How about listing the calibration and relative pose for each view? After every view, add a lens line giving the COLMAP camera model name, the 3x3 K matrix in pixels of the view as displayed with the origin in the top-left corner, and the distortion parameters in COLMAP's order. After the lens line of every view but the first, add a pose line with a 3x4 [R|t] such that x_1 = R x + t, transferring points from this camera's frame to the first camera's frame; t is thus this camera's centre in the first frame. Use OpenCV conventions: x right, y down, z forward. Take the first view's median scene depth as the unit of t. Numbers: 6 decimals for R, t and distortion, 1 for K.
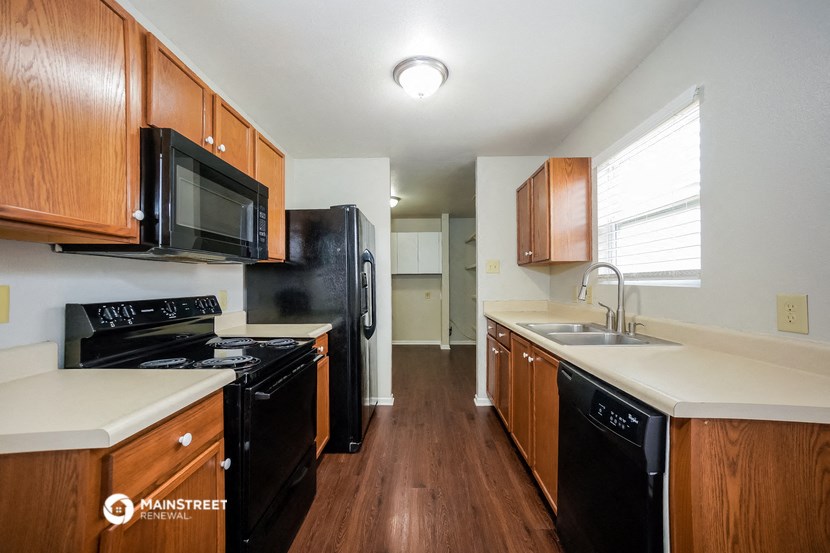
lens RADIAL K [[422.0, 0, 415.0], [0, 422.0, 276.5], [0, 0, 1]] dist [-0.001351, -0.000283]
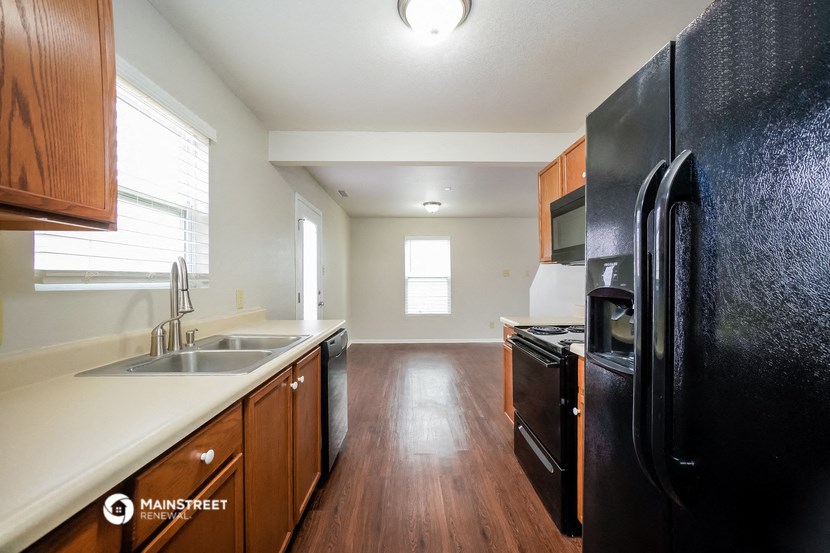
lens RADIAL K [[422.0, 0, 415.0], [0, 422.0, 276.5], [0, 0, 1]] dist [-0.001351, -0.000283]
pose [[-0.999461, 0.006897, -0.032111, 0.082718], [0.007487, 0.999805, -0.018283, 0.016961], [0.031979, -0.018514, -0.999317, 1.867159]]
